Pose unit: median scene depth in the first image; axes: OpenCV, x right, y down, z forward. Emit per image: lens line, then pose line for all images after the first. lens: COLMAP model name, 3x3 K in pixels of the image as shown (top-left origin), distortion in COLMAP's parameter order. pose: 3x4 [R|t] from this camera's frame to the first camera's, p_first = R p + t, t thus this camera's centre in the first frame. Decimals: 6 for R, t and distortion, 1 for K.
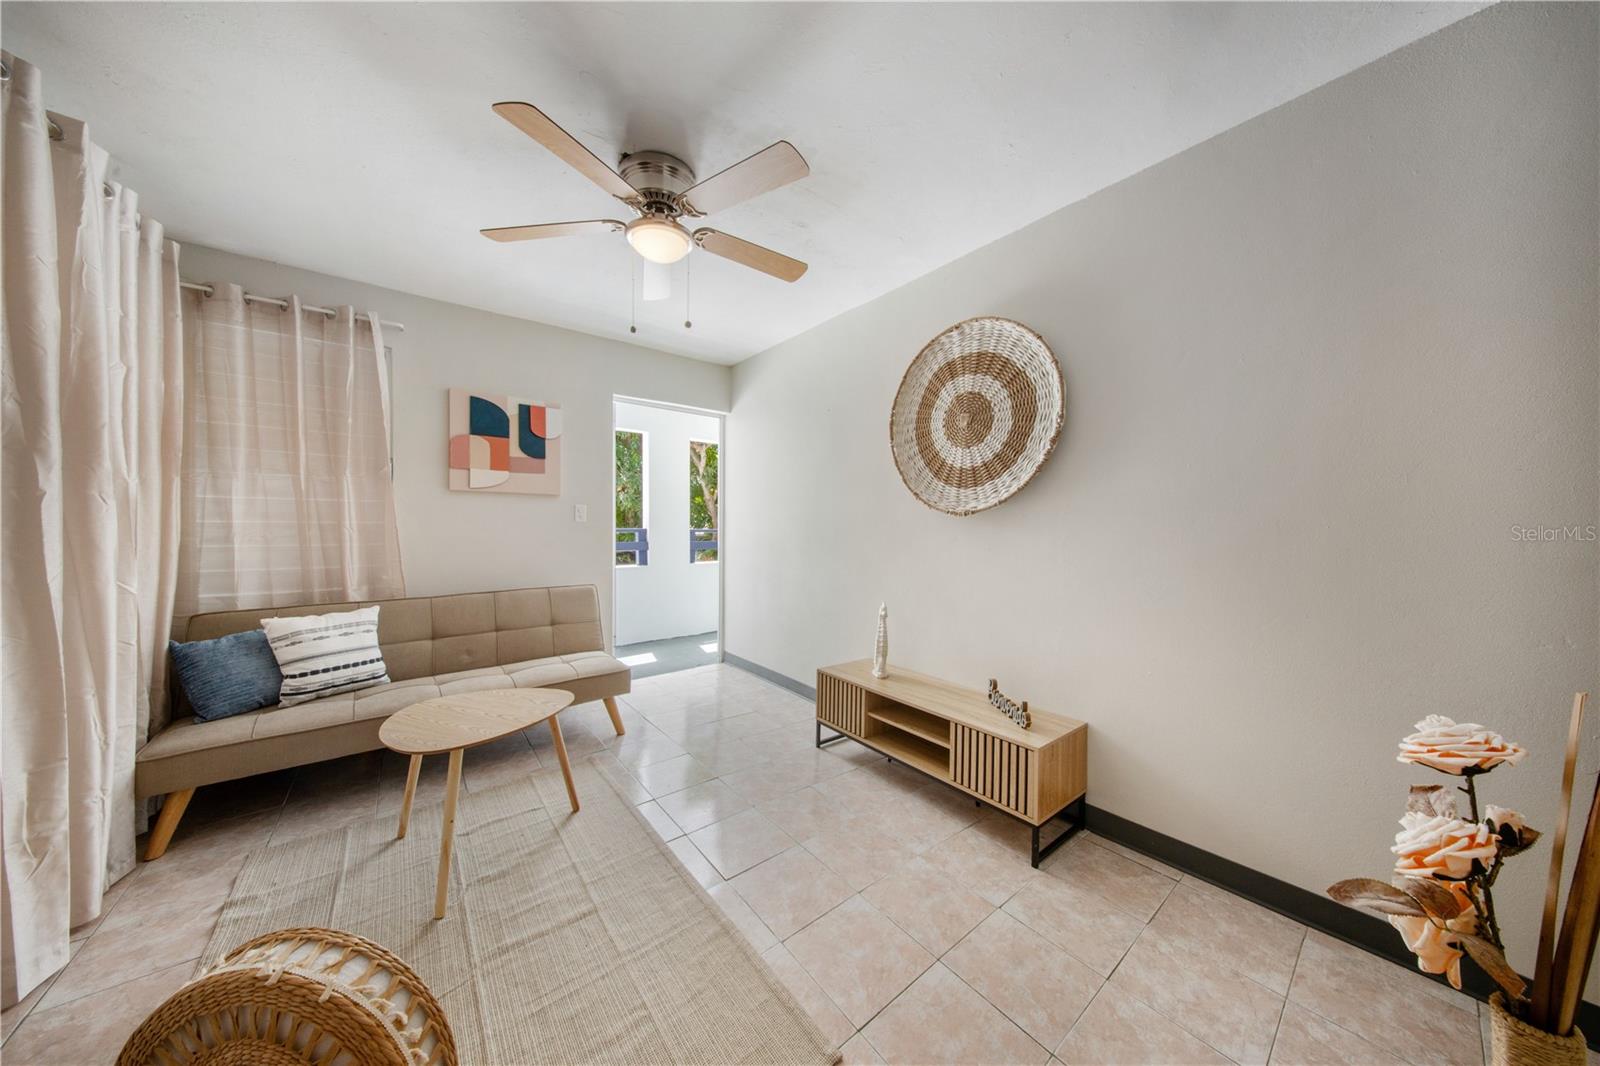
lens RADIAL K [[506.8, 0, 810.6], [0, 506.8, 525.7], [0, 0, 1]] dist [-0.012181, -0.000216]
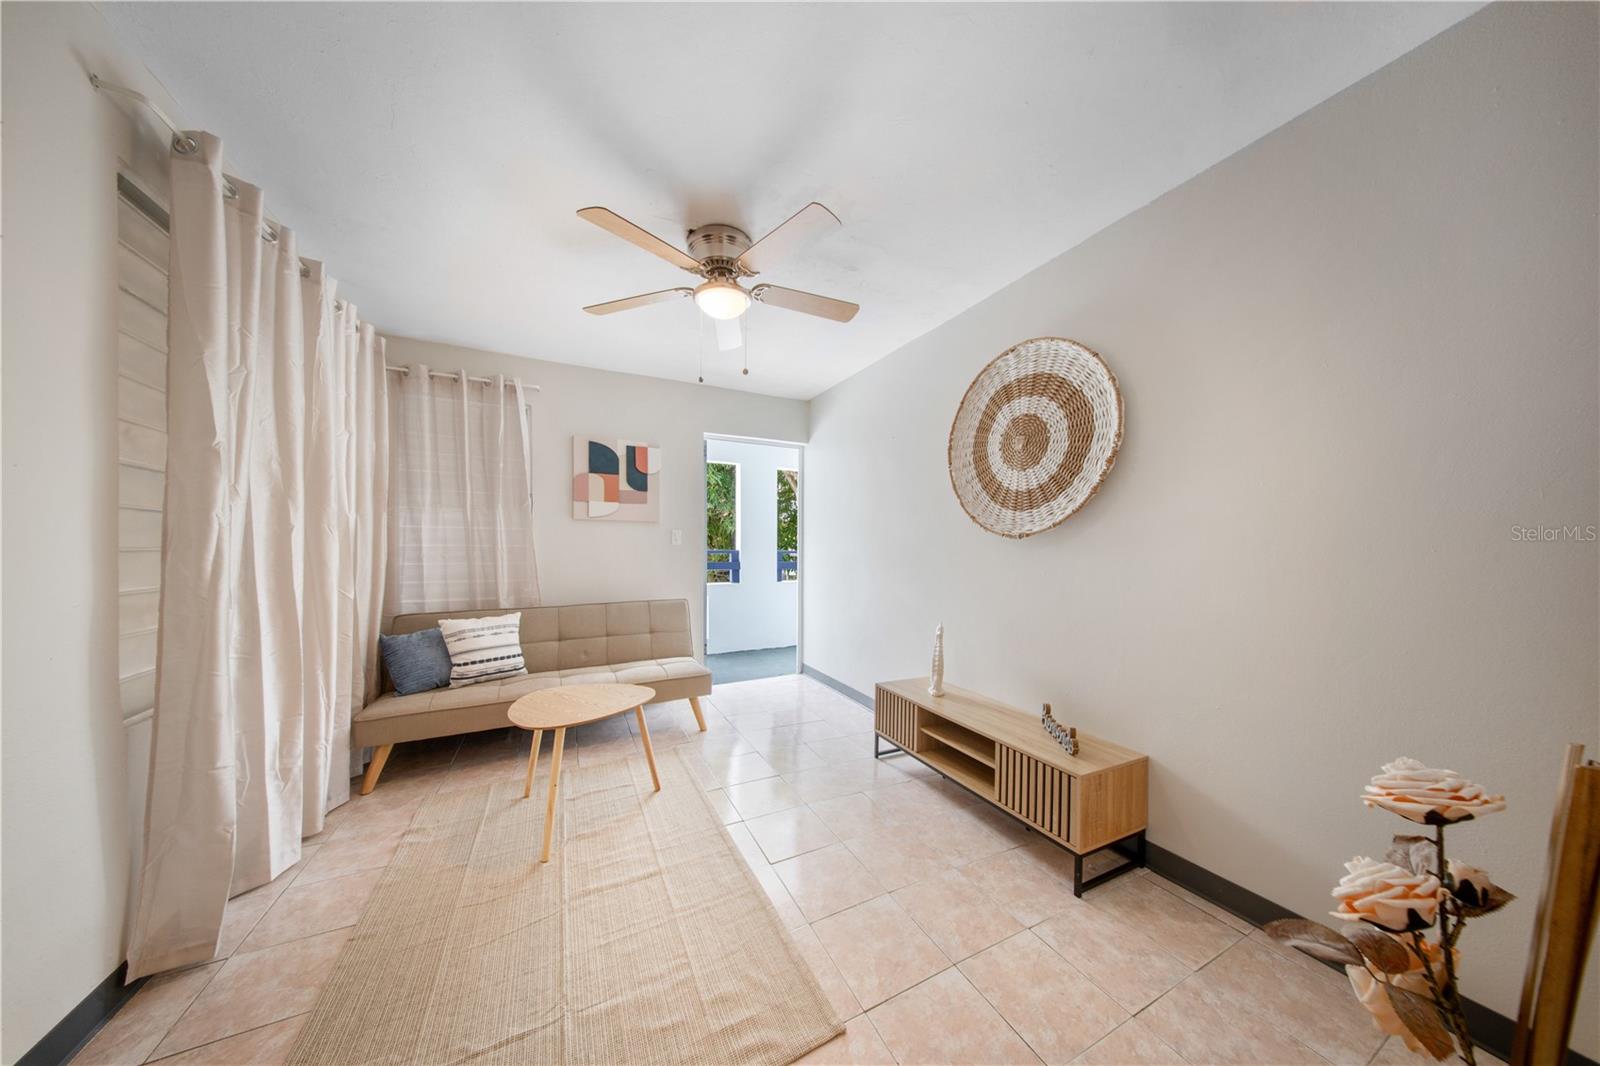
lens RADIAL K [[484.8, 0, 799.8], [0, 484.8, 546.1], [0, 0, 1]] dist [-0.005931, -0.000642]
pose [[0.976381, -0.001136, -0.216052, 0.113423], [0.000654, 0.999997, -0.002300, -0.003323], [0.216054, 0.002105, 0.976379, -0.037156]]
